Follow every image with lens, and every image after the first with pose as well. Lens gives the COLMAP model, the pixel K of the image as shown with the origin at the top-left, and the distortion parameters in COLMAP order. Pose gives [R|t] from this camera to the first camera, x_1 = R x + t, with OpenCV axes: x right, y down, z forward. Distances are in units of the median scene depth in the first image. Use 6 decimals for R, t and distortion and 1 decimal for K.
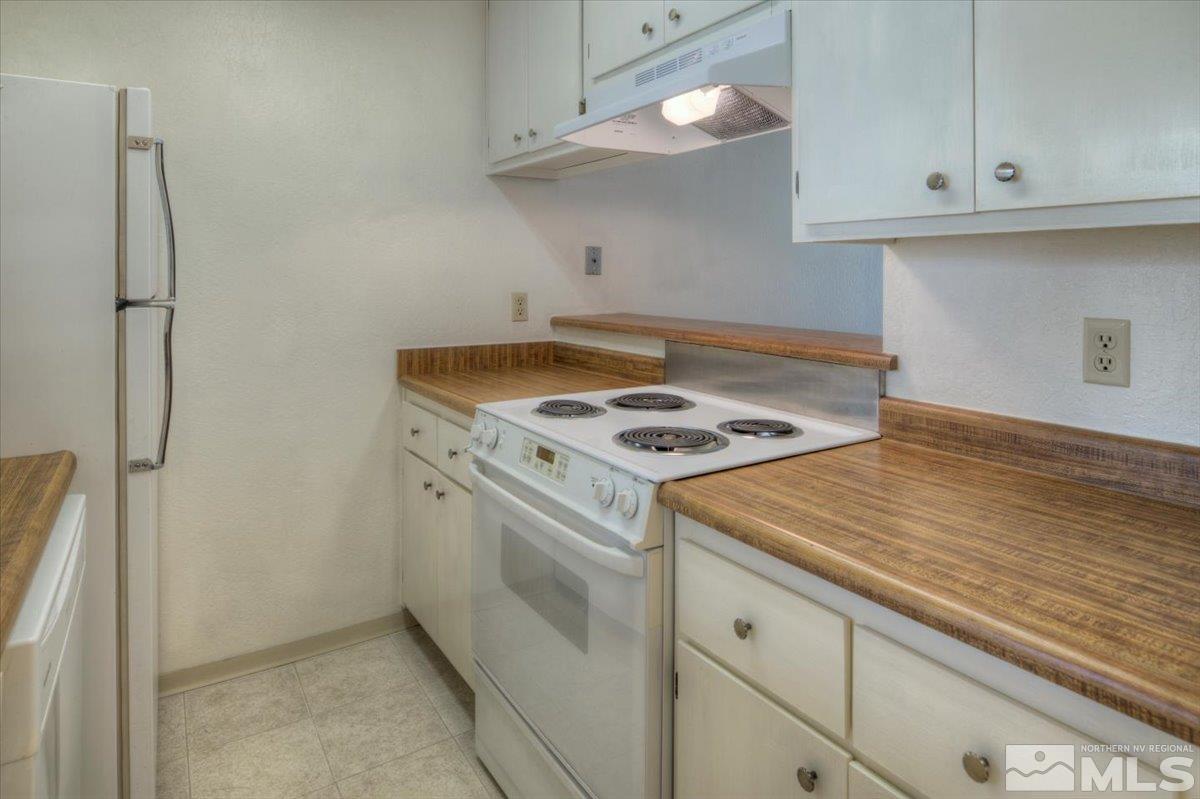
lens RADIAL K [[699.0, 0, 601.5], [0, 699.0, 268.5], [0, 0, 1]] dist [0.004918, 0.000563]
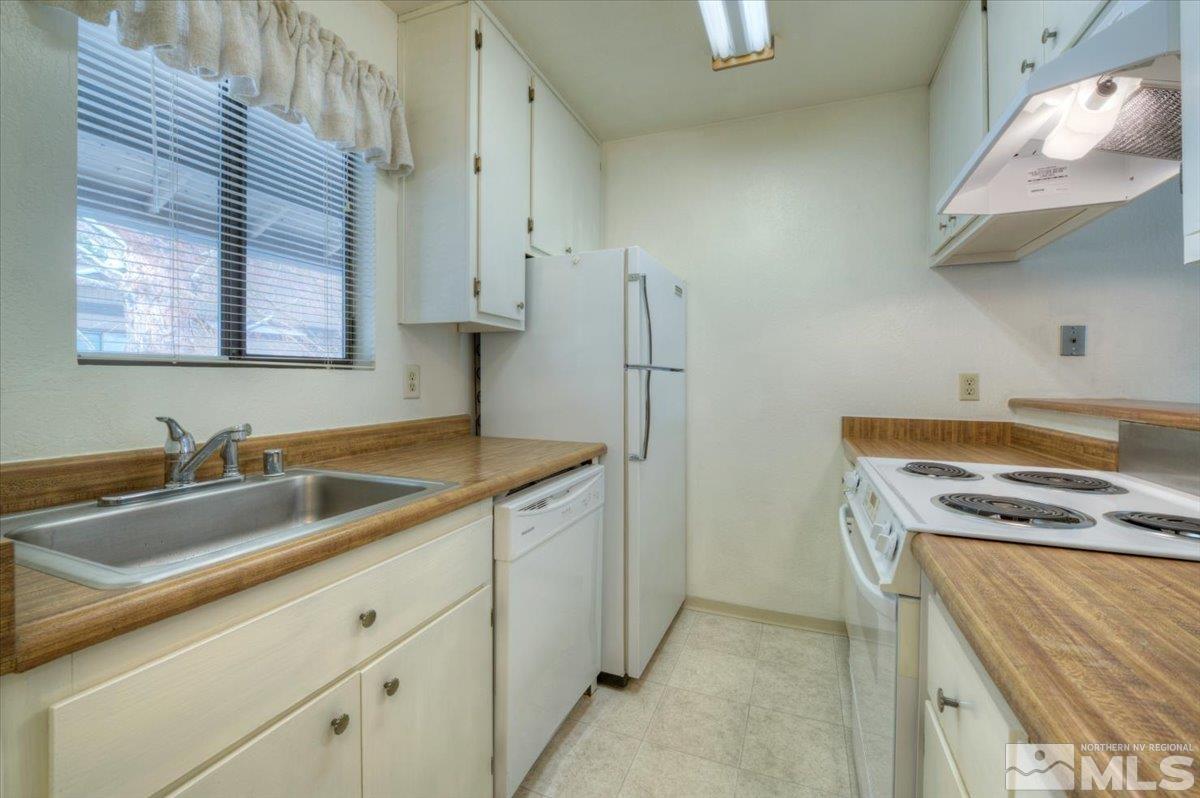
lens RADIAL K [[496.2, 0, 596.4], [0, 496.2, 378.4], [0, 0, 1]] dist [-0.002176, -0.000507]
pose [[0.571192, 0.004501, -0.820804, 0.212590], [-0.001992, 0.999990, 0.004097, 0.047941], [0.820814, -0.000705, 0.571195, 0.127775]]
